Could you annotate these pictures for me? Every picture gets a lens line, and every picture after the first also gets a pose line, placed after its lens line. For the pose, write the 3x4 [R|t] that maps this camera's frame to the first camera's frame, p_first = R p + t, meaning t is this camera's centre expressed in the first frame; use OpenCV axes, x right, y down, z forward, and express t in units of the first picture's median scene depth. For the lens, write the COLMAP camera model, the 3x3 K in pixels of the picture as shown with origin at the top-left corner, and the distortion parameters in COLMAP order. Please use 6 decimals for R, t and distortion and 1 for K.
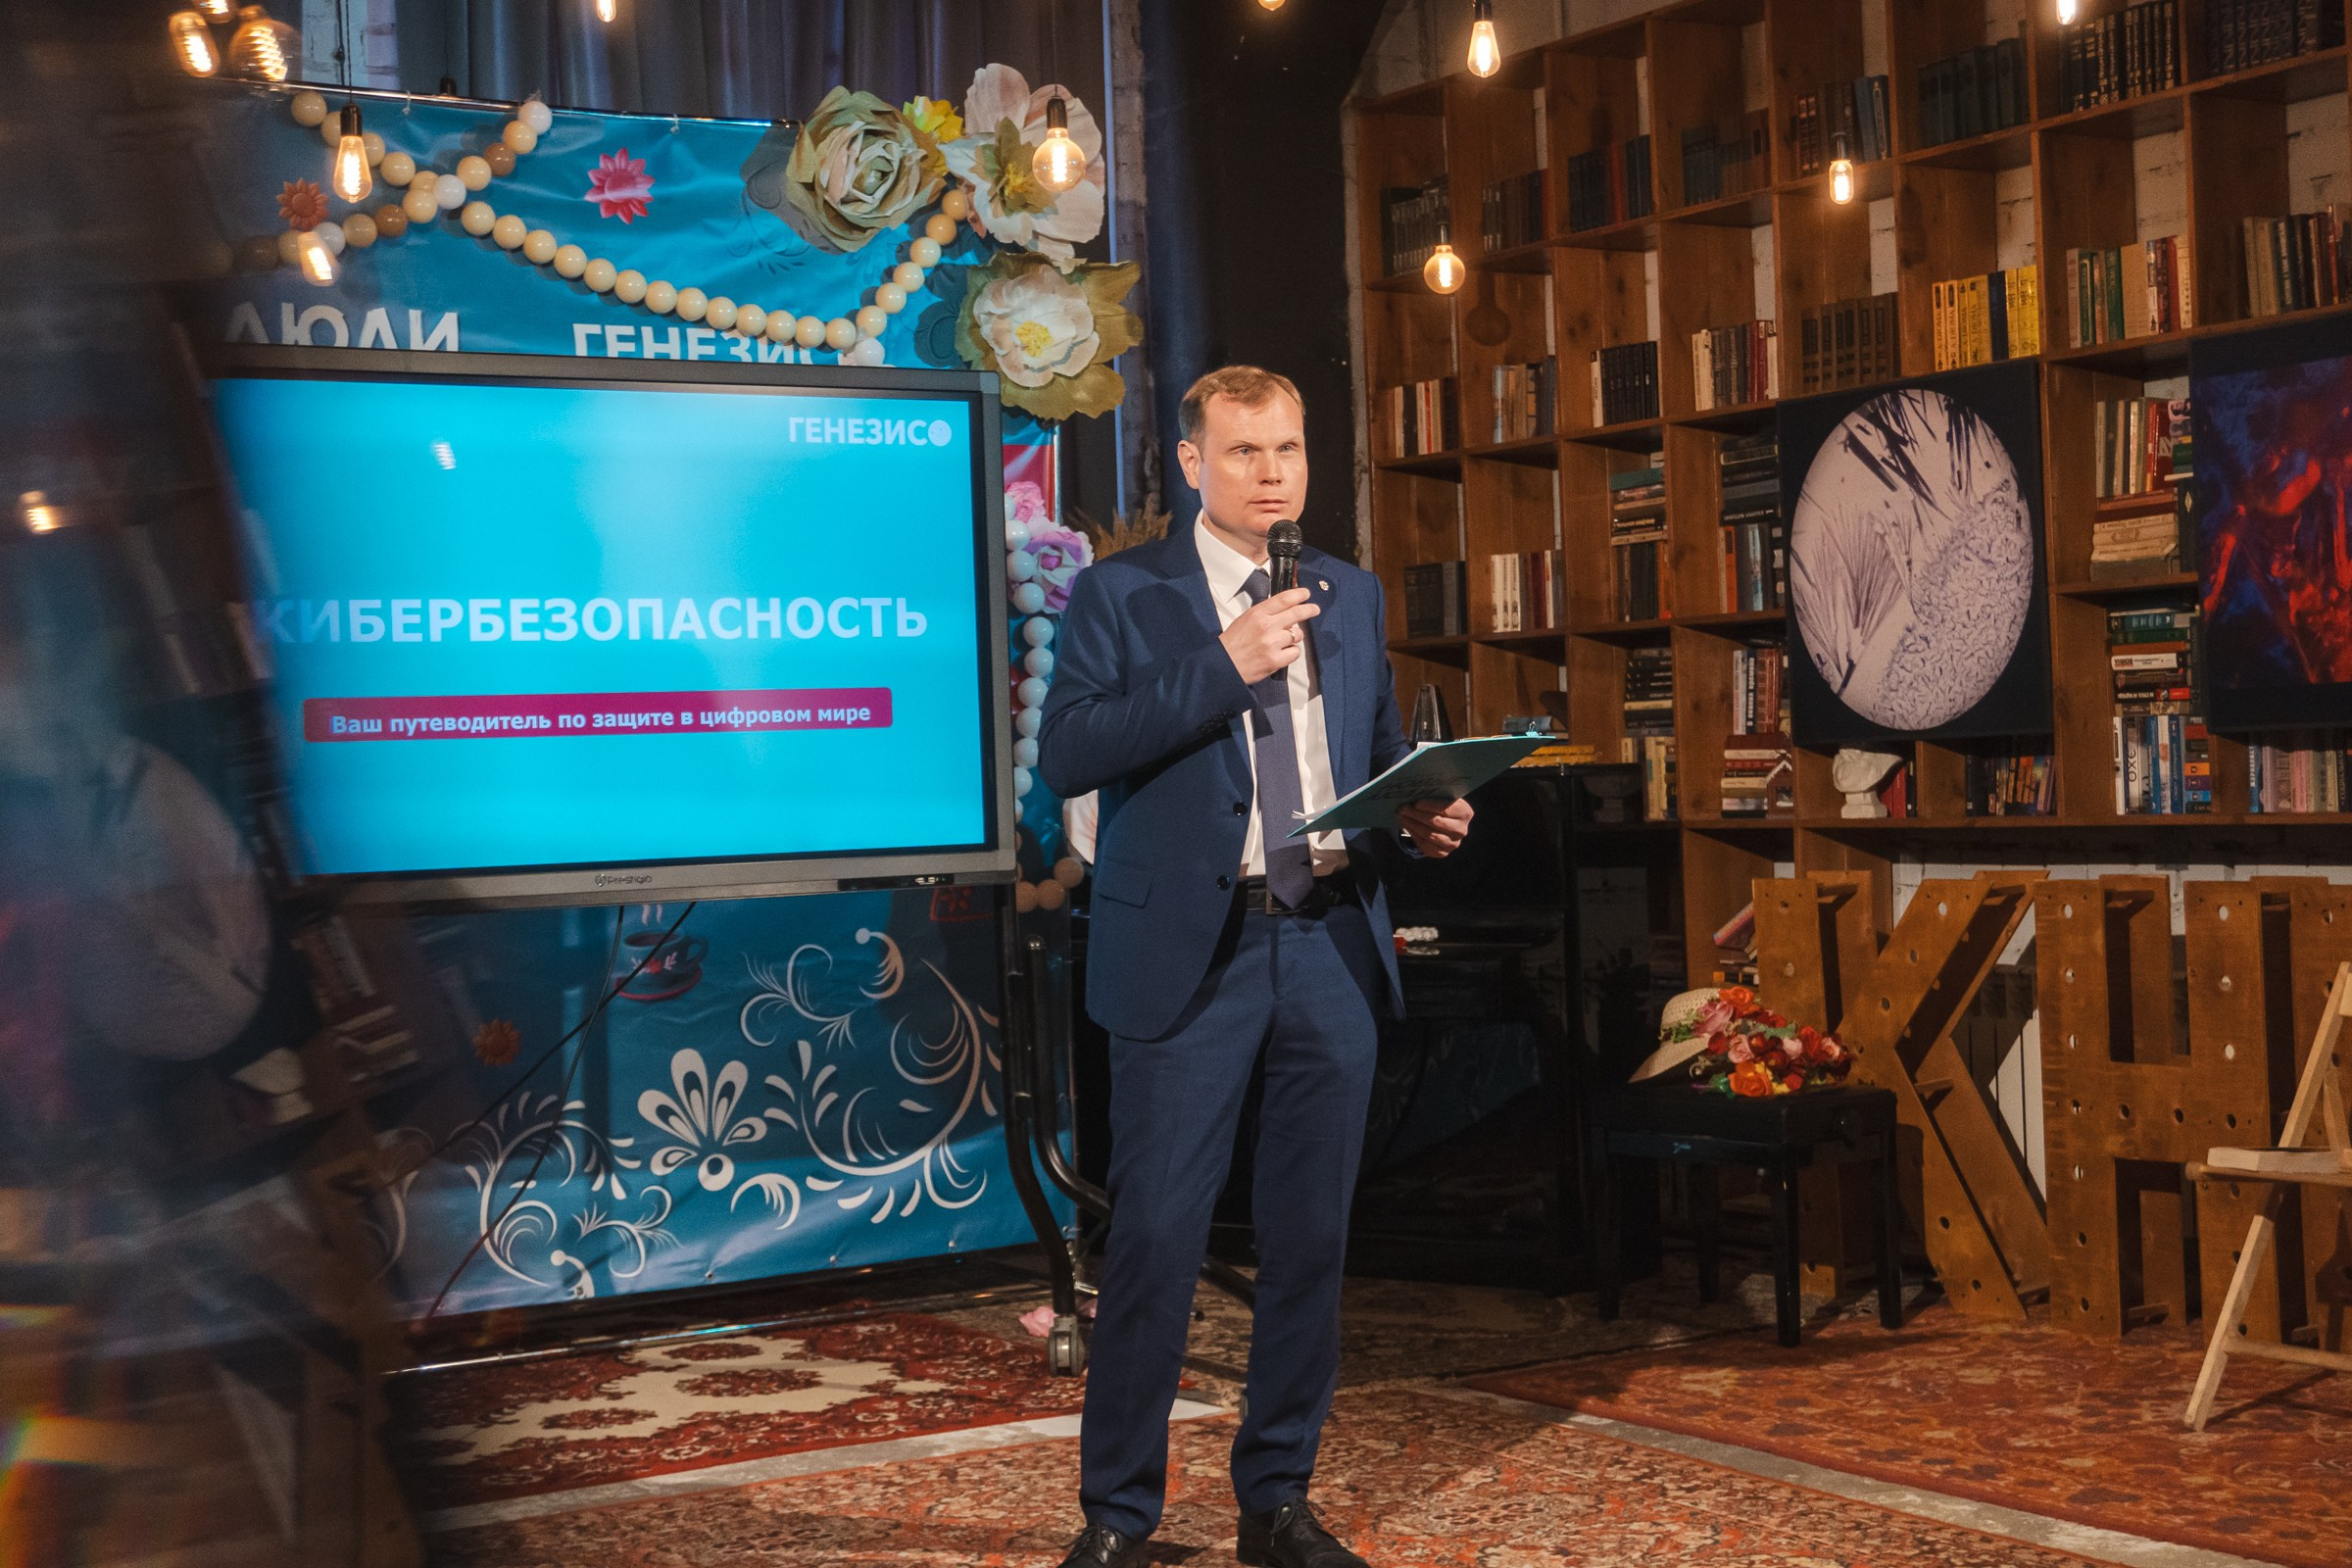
lens RADIAL K [[3341.1, 0, 1139.3], [0, 3341.1, 798.9], [0, 0, 1]] dist [0.013746, 0.000000]
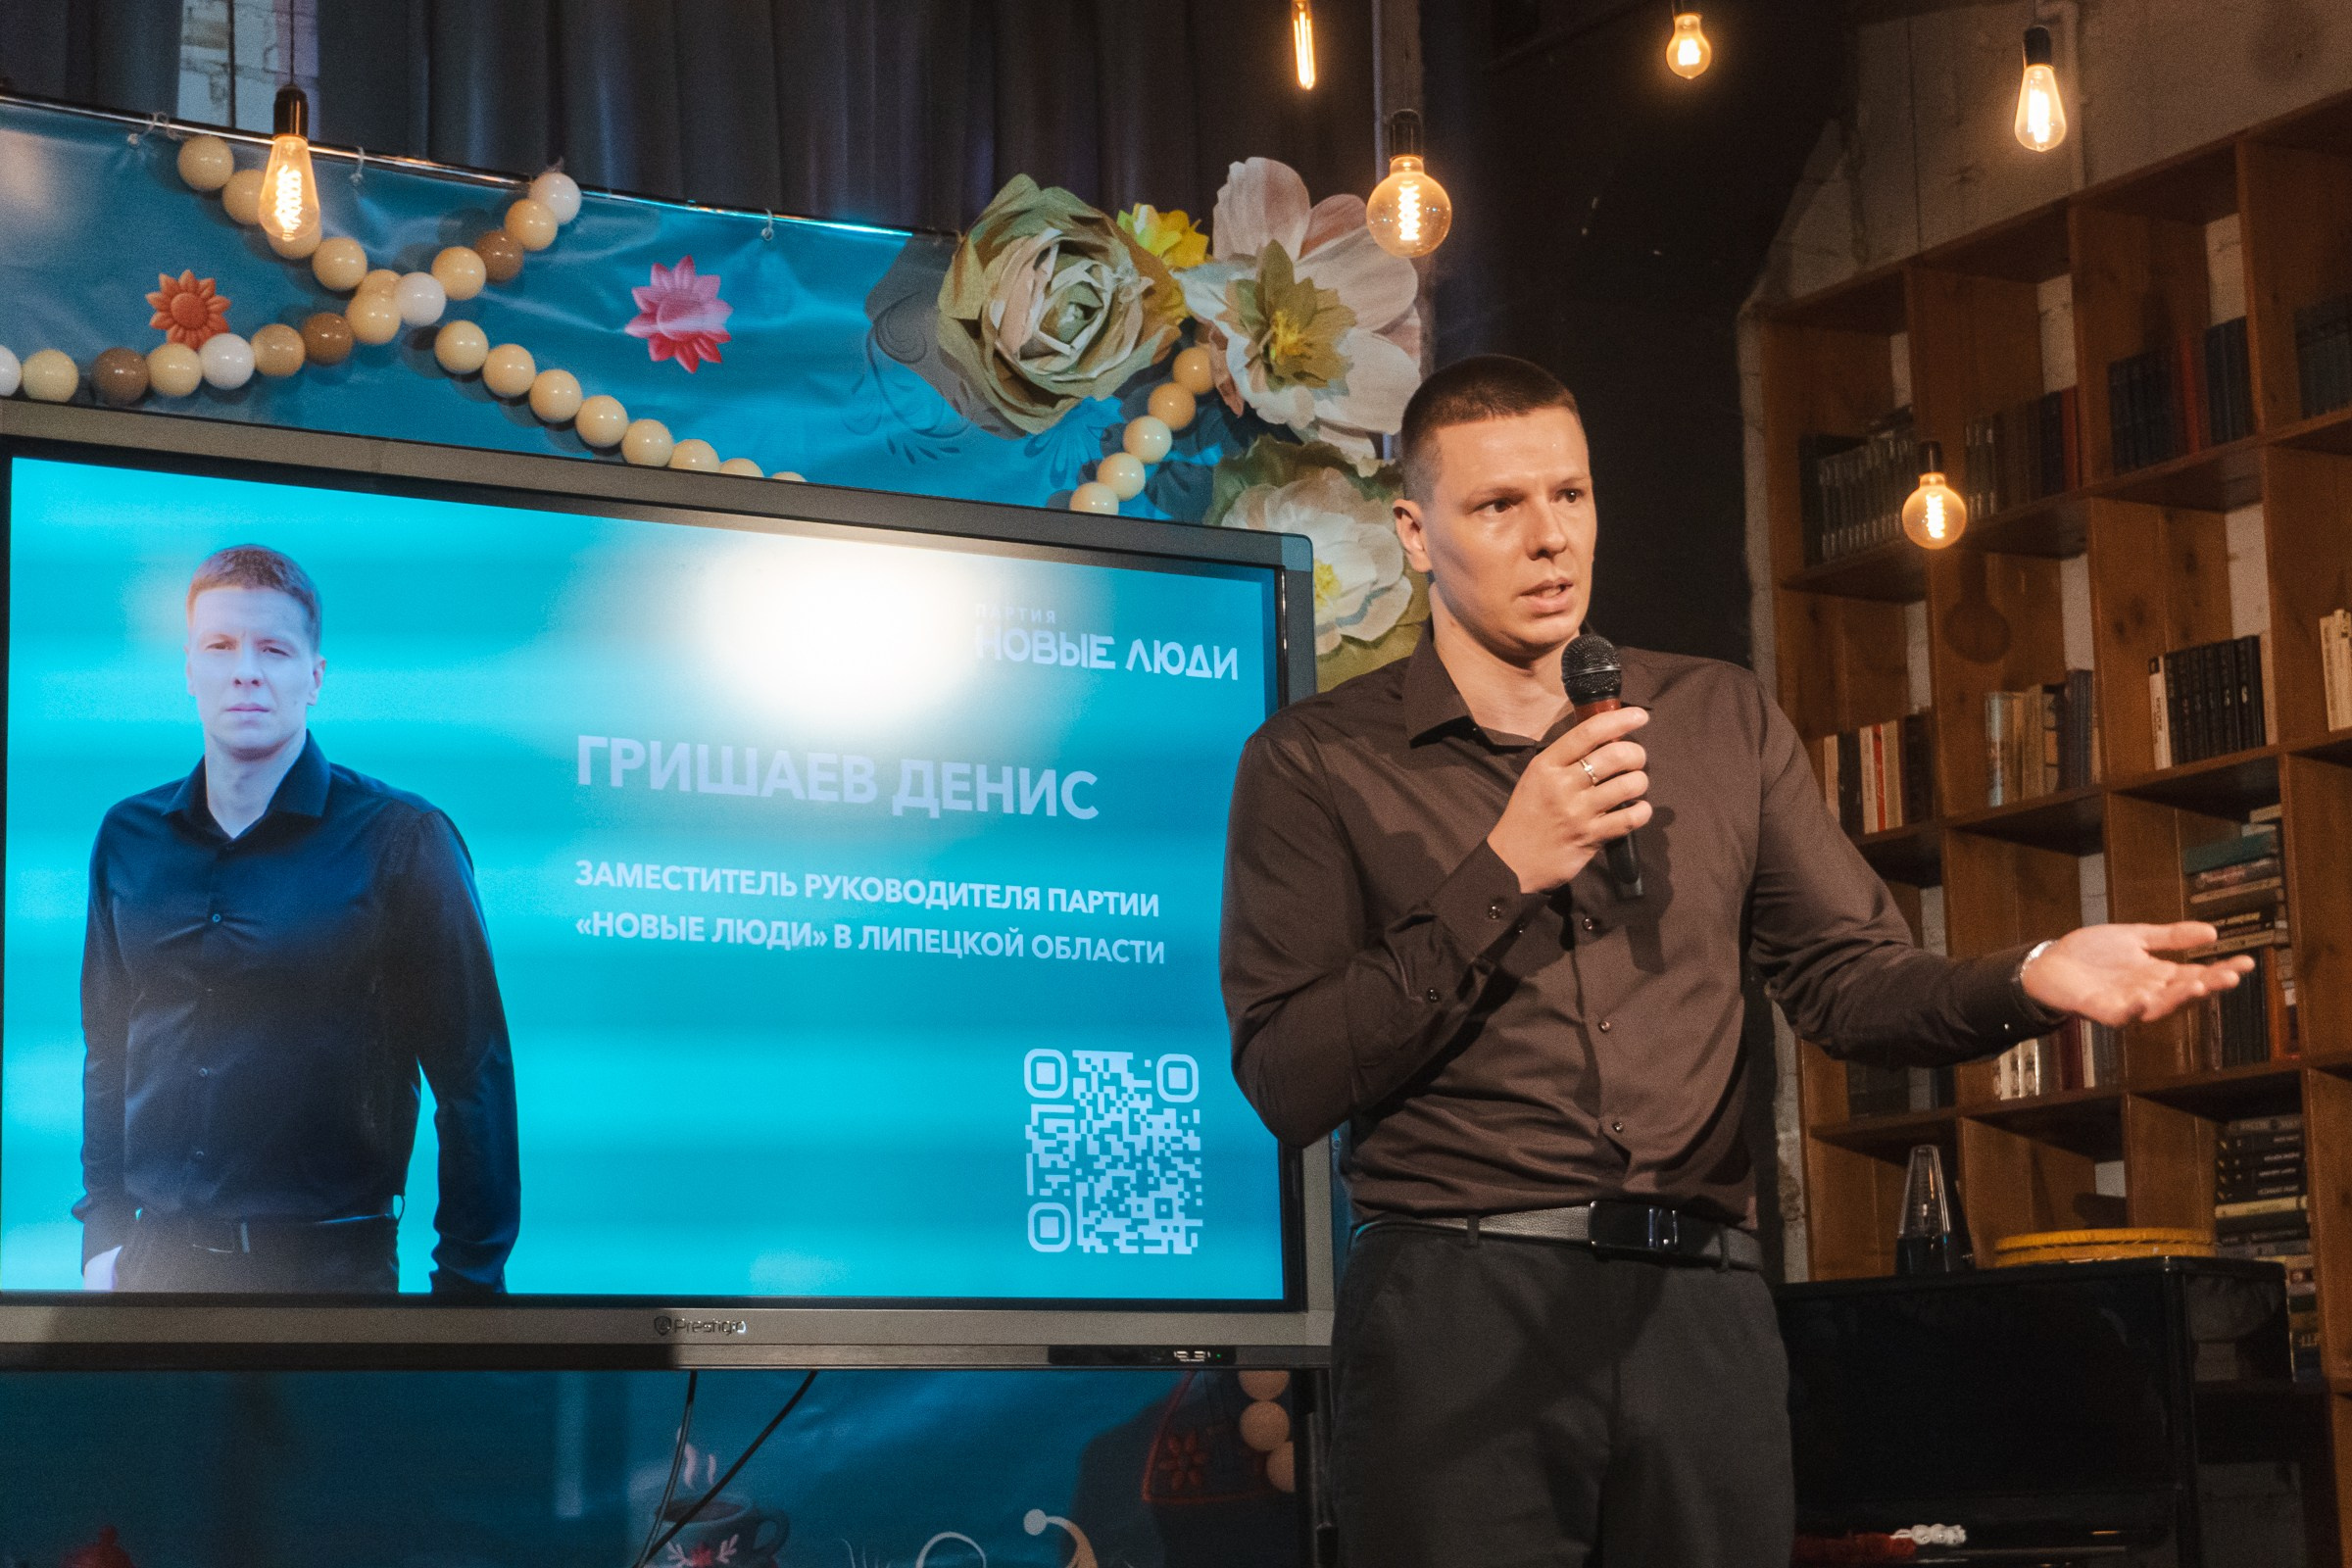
lens RADIAL K [[4846.5, 0, 1266.1], [0, 4846.5, 776.6], [0, 0, 1]] dist [0.027799, 0.000000]
pose [[0.999961, 0.007052, 0.005403, -0.046864], [-0.005991, 0.984361, -0.176062, 0.064011], [-0.006560, 0.176022, 0.984364, 0.102575]]
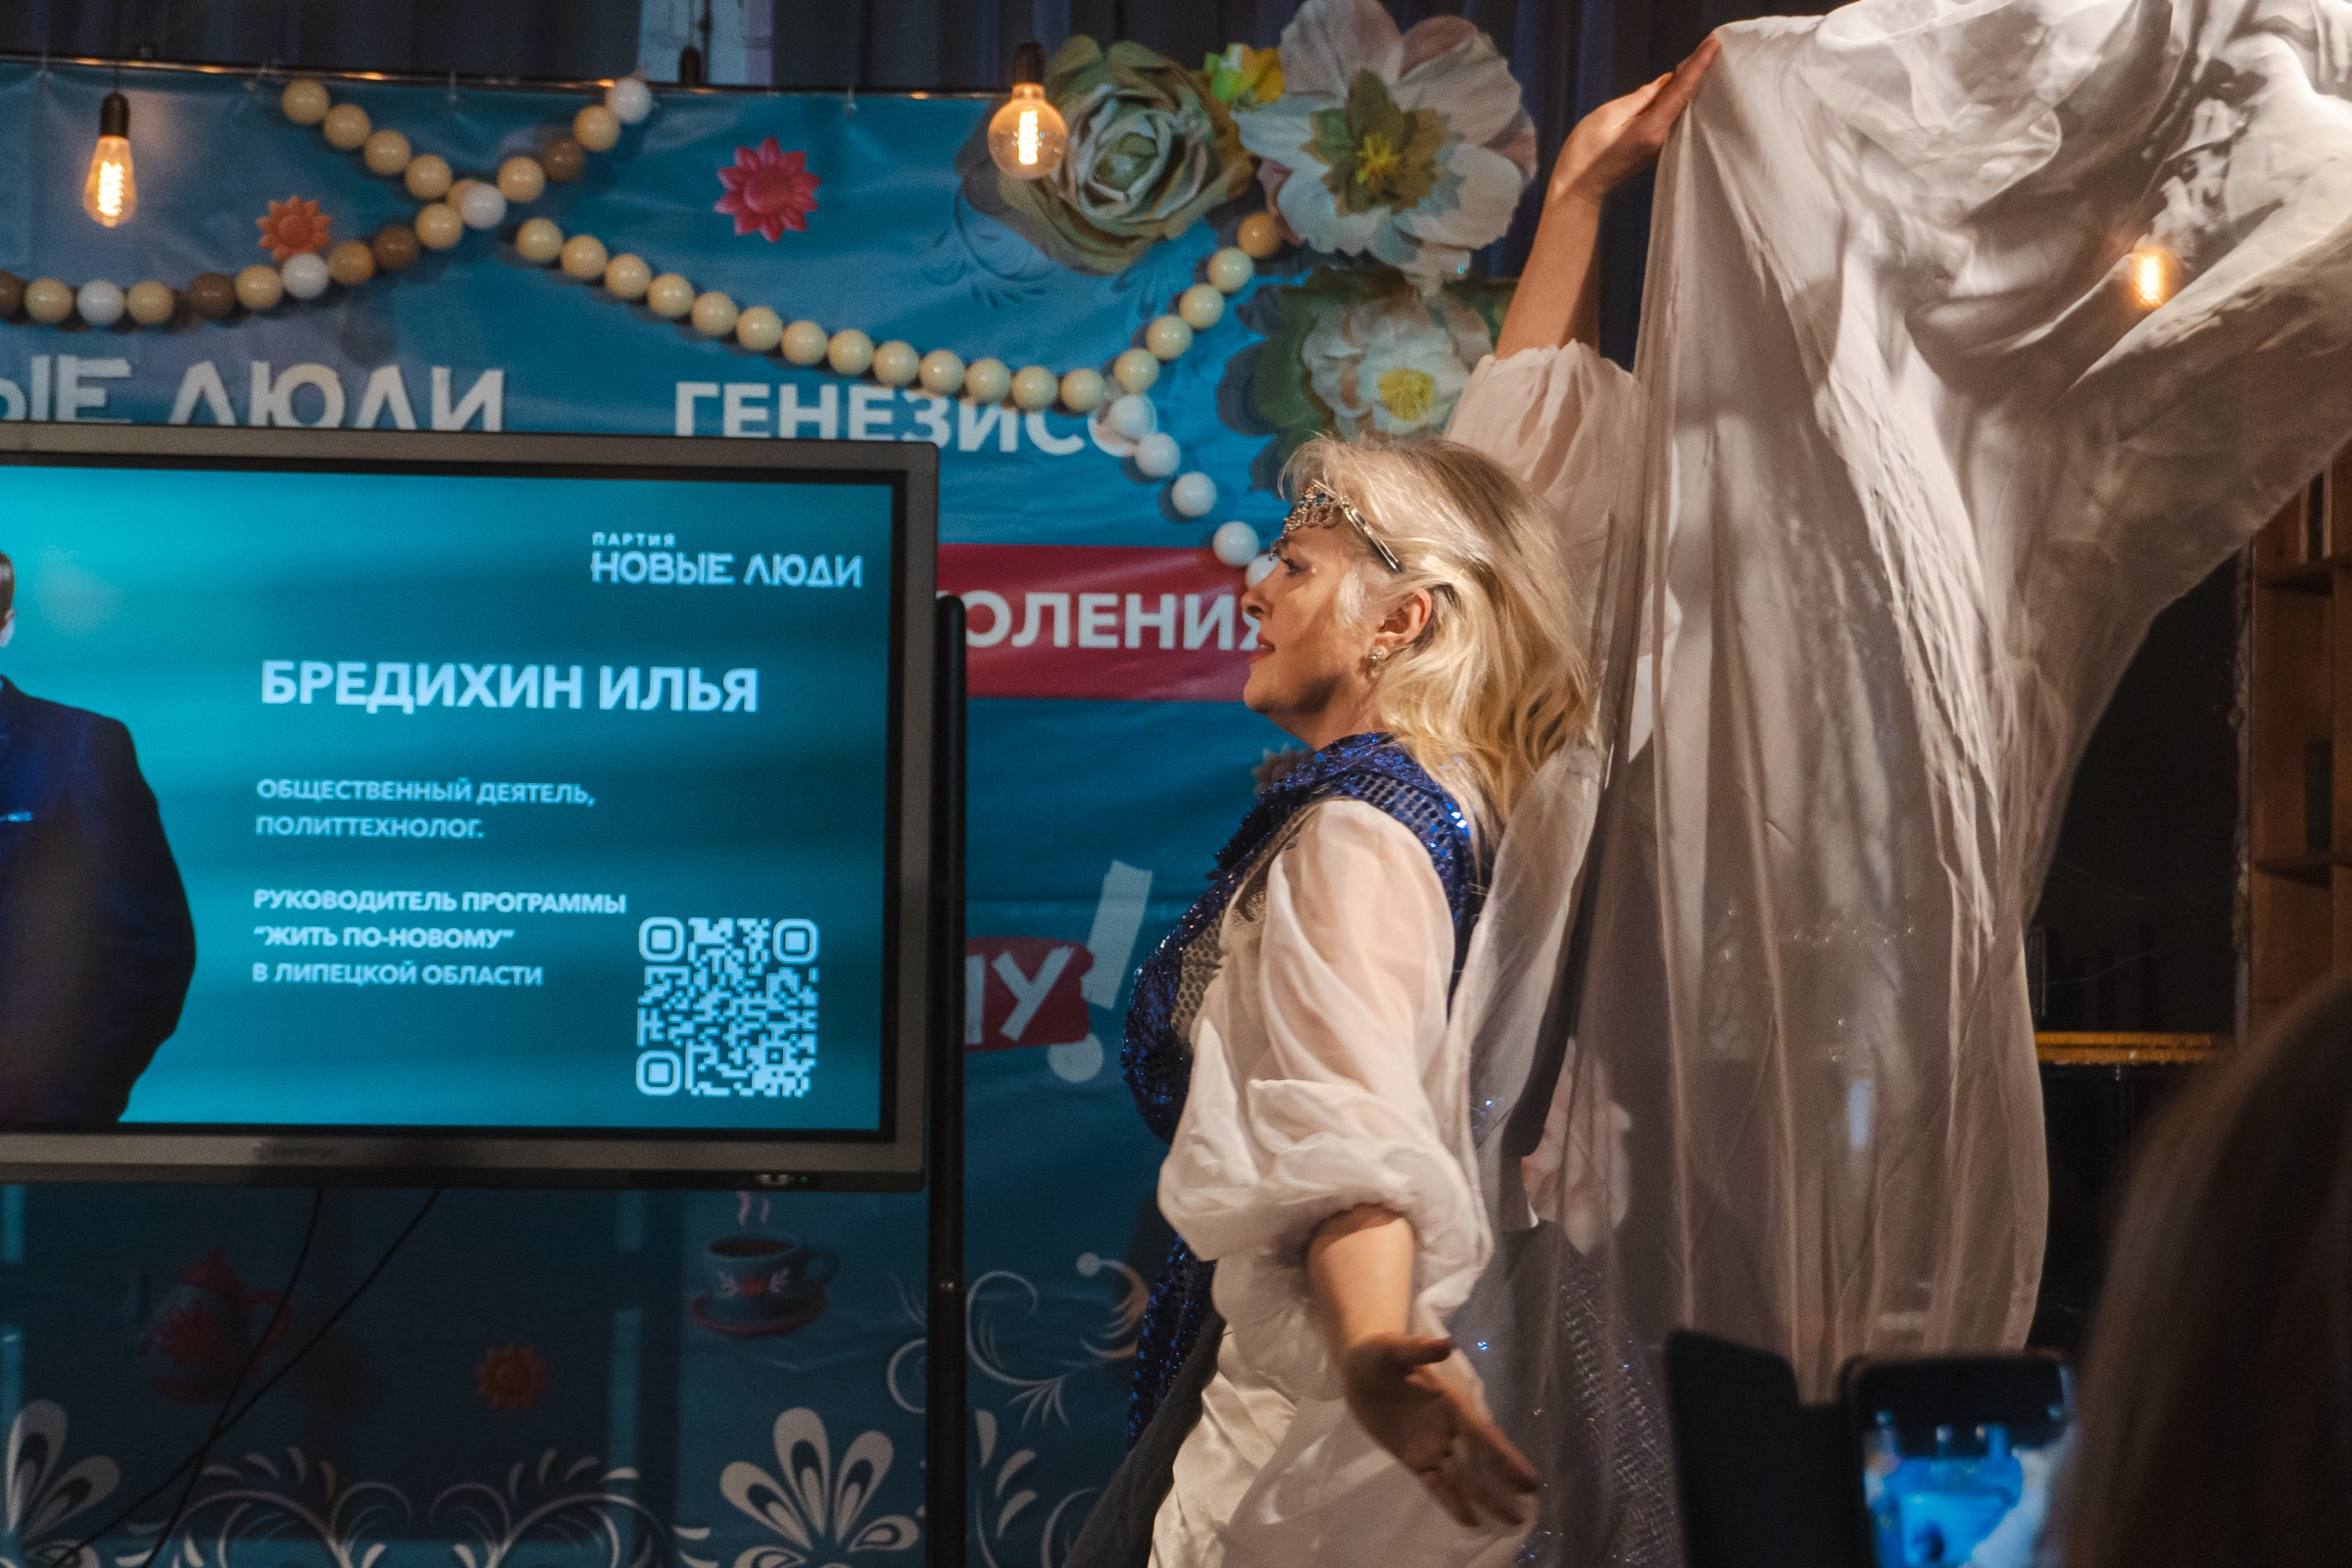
lens RADIAL K [[4778.1, 0, 1117.0], [0, 4778.1, 830.3], [0, 0, 1]] dist [0.059248, 0.000000]
pose [[0.890484, 0.026281, -0.454254, 0.372347], [-0.048223, 0.998159, -0.036784, -0.012076], [0.452451, 0.054661, 0.890112, 0.126936]]
